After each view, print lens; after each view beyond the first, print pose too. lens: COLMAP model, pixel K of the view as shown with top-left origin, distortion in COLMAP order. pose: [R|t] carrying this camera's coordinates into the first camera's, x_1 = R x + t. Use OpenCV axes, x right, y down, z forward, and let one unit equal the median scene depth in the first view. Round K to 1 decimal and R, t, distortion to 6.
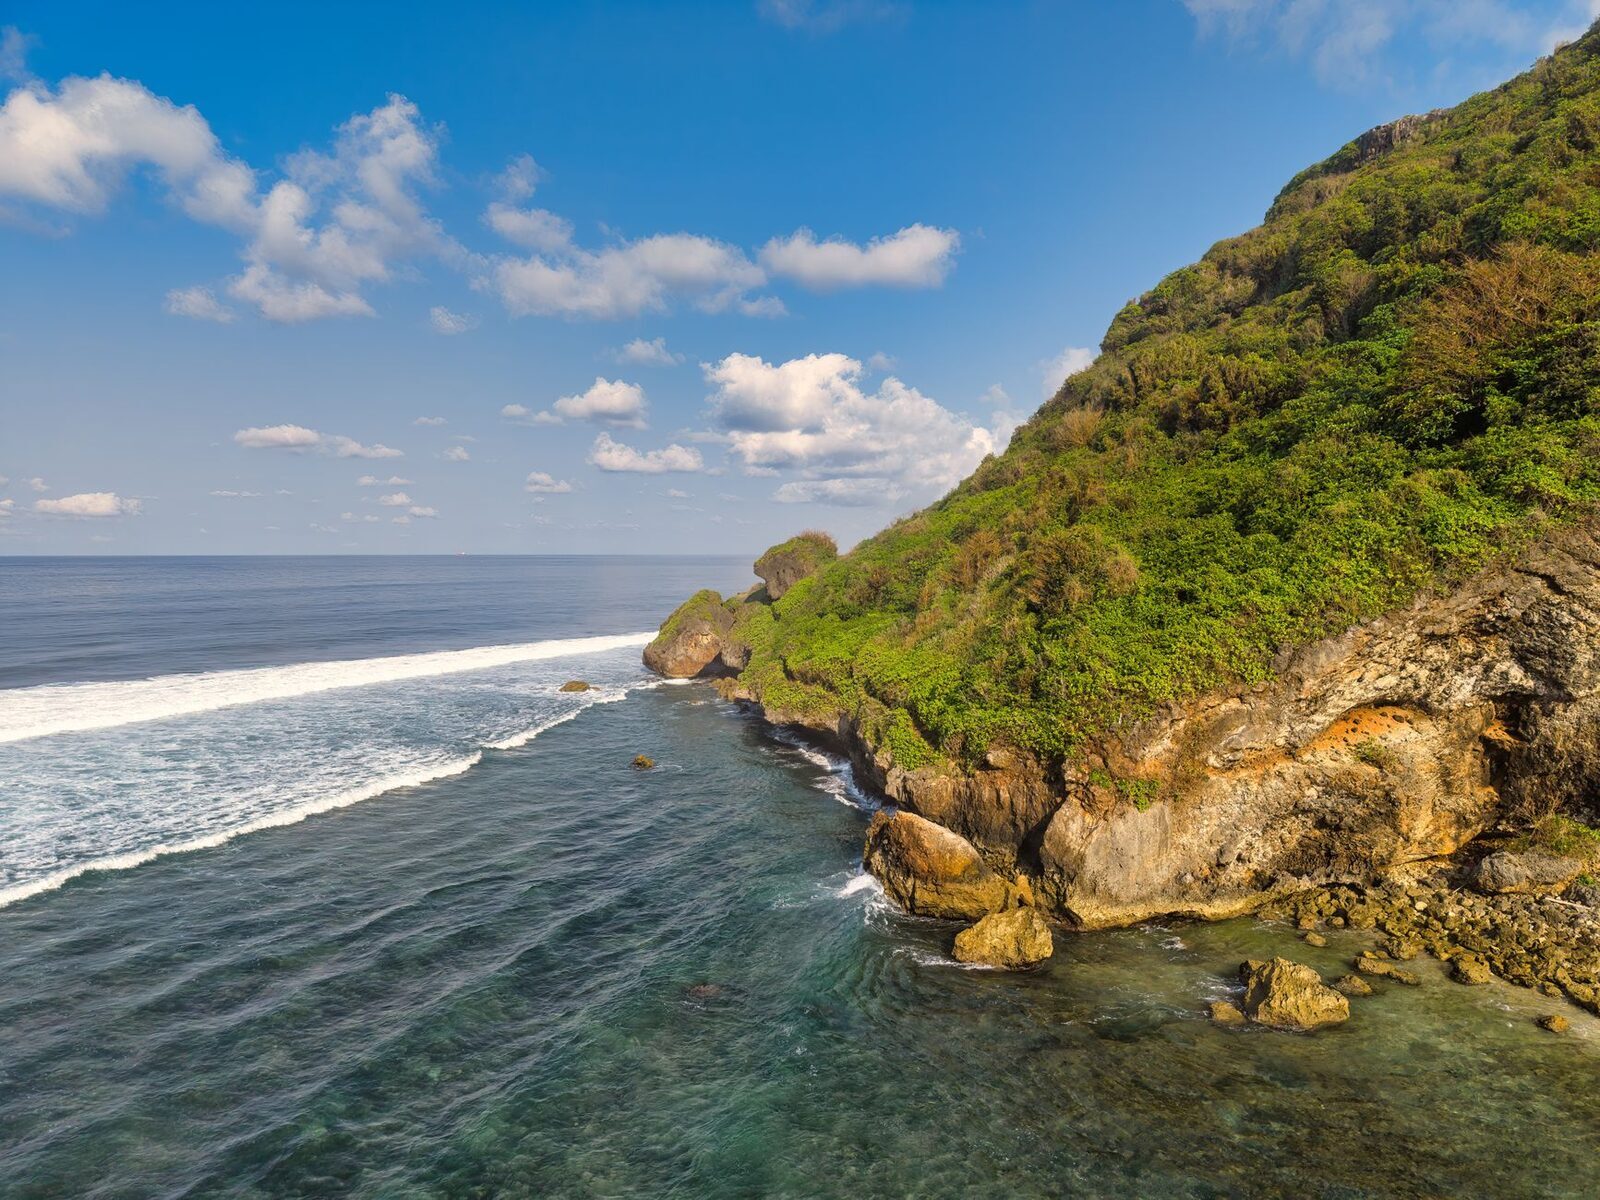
lens RADIAL K [[979.0, 0, 800.0], [0, 979.0, 600.0], [0, 0, 1]] dist [-0.001585, -0.060063]
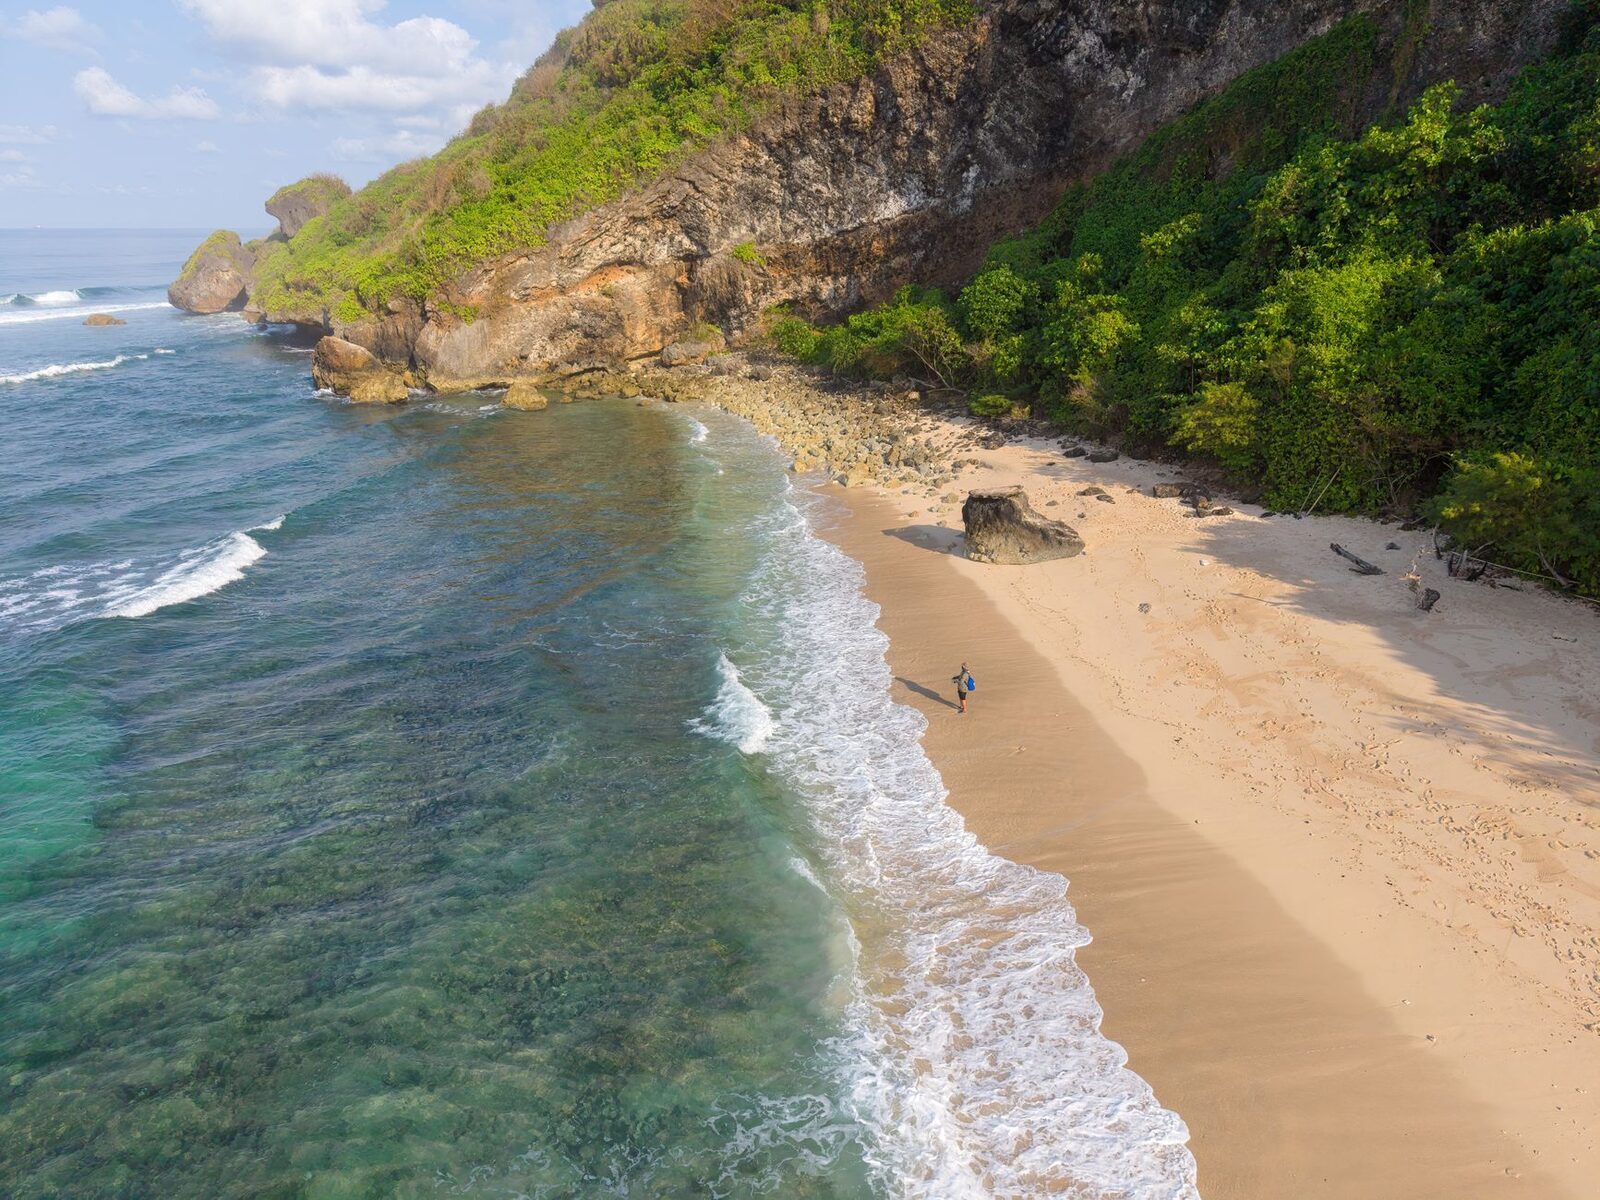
lens RADIAL K [[979.0, 0, 800.0], [0, 979.0, 600.0], [0, 0, 1]] dist [-0.001585, -0.060063]
pose [[0.930405, -0.117442, 0.347210, 0.232720], [0.003295, 0.949920, 0.312476, 0.138197], [-0.366519, -0.289585, 0.884197, -0.845667]]
